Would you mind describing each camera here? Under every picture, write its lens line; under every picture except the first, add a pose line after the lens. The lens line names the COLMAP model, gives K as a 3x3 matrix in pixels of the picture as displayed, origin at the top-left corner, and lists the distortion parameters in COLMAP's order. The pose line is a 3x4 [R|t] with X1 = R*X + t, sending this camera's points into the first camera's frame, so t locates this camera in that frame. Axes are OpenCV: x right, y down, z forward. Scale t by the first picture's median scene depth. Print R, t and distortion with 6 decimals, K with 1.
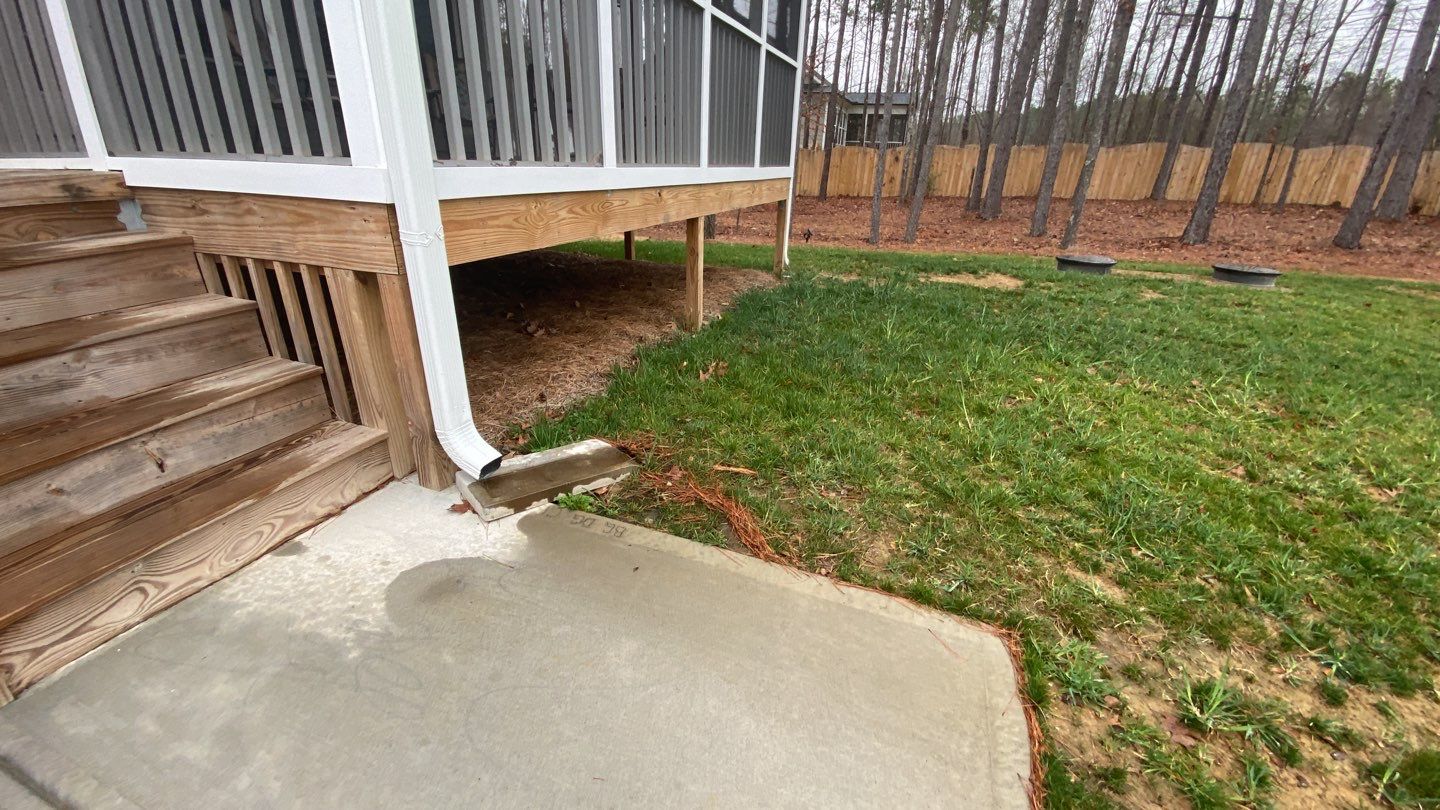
lens RADIAL K [[584.2, 0, 708.4], [0, 584.2, 419.3], [0, 0, 1]] dist [-0.005732, -0.008651]
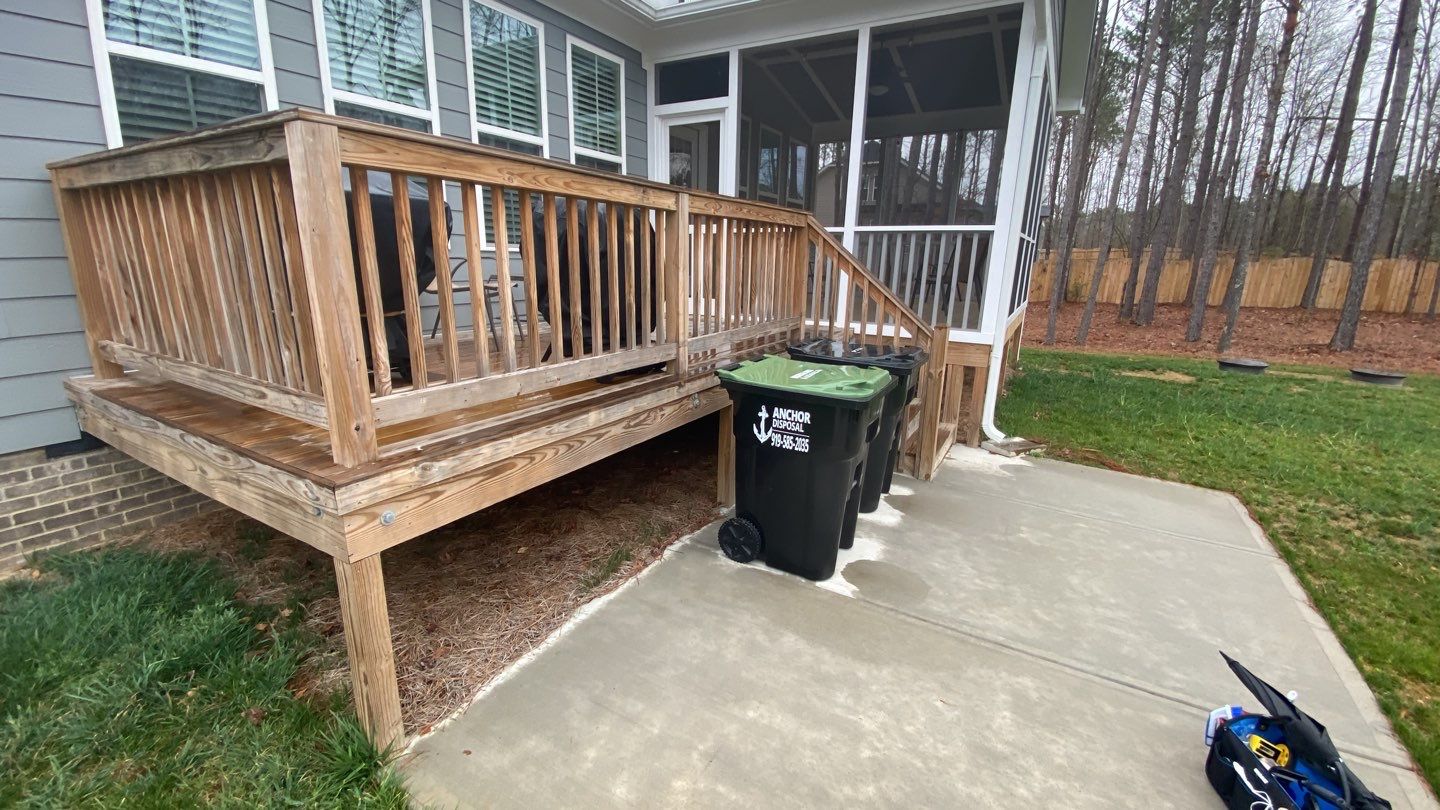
lens RADIAL K [[584.2, 0, 717.6], [0, 584.2, 415.2], [0, 0, 1]] dist [-0.005732, -0.008651]
pose [[0.985948, 0.037825, -0.162717, -0.227785], [-0.062352, 0.986963, -0.148382, 0.082866], [0.154983, 0.156443, 0.975452, -0.329997]]
